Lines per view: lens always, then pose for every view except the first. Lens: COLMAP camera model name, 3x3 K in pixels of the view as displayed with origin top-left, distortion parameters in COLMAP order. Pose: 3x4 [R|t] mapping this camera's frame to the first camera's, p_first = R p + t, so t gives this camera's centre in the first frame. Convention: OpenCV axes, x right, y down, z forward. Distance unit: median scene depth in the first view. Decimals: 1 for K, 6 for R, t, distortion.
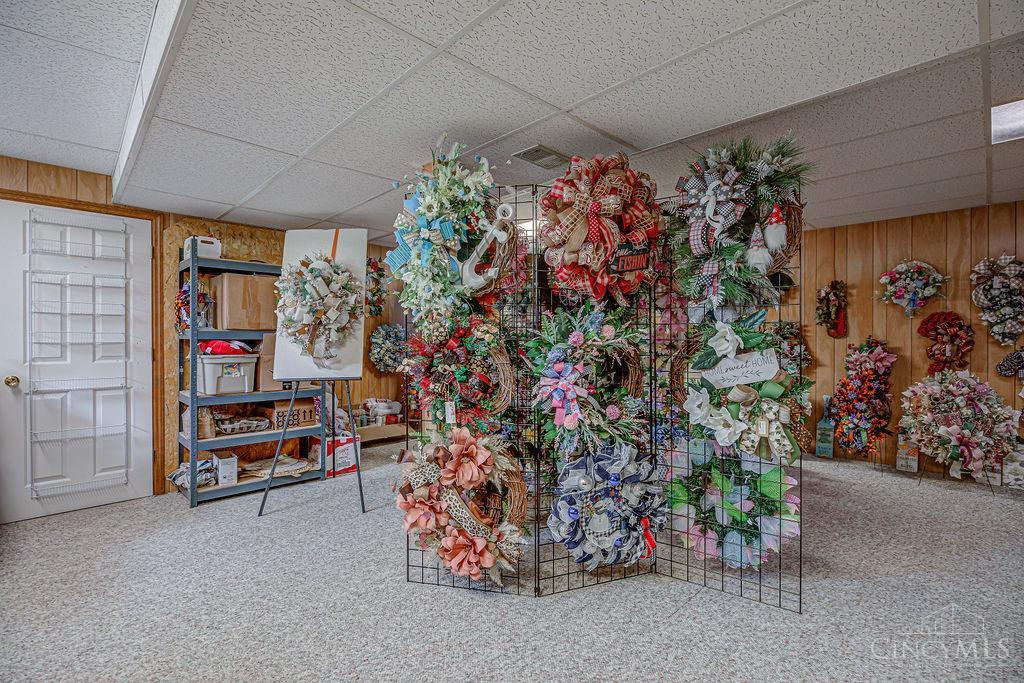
lens RADIAL K [[472.1, 0, 510.1], [0, 472.1, 341.7], [0, 0, 1]] dist [-0.001877, -0.000062]
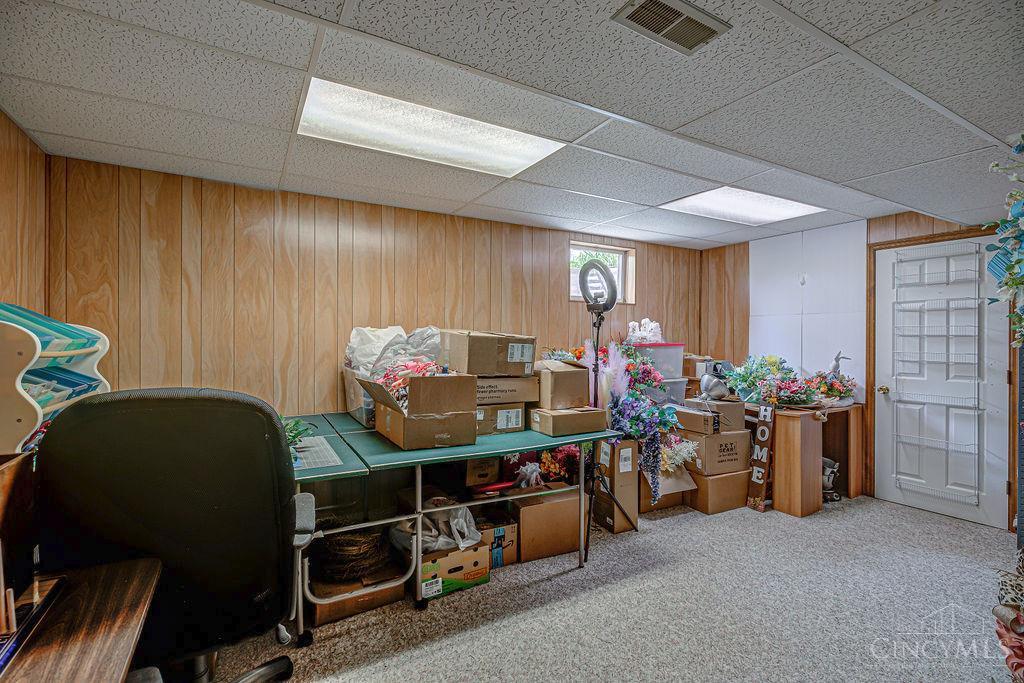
lens RADIAL K [[472.1, 0, 512.5], [0, 472.1, 339.9], [0, 0, 1]] dist [-0.001877, -0.000062]
pose [[-0.245290, -0.001078, -0.969449, 0.401178], [-0.010799, 0.999940, 0.001621, -0.039786], [0.969390, 0.010866, -0.245287, 0.305002]]
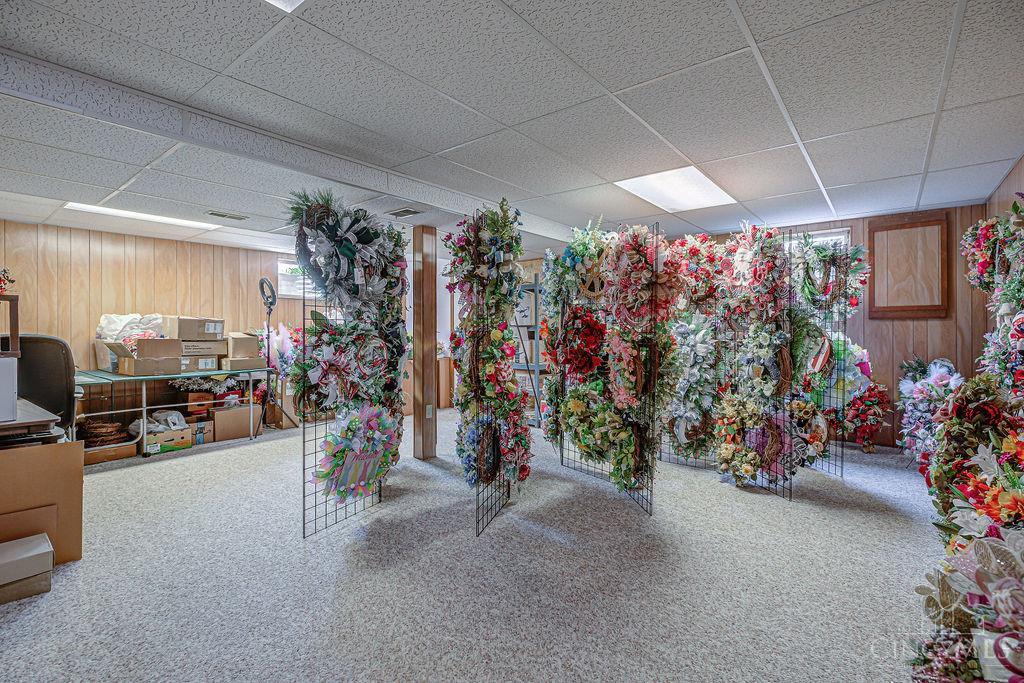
lens RADIAL K [[472.1, 0, 499.7], [0, 472.1, 326.2], [0, 0, 1]] dist [-0.001877, -0.000062]
pose [[0.126387, -0.007083, -0.991956, 0.971468], [-0.000466, 0.999974, -0.007199, -0.019846], [0.991981, 0.001372, 0.126380, 0.673931]]
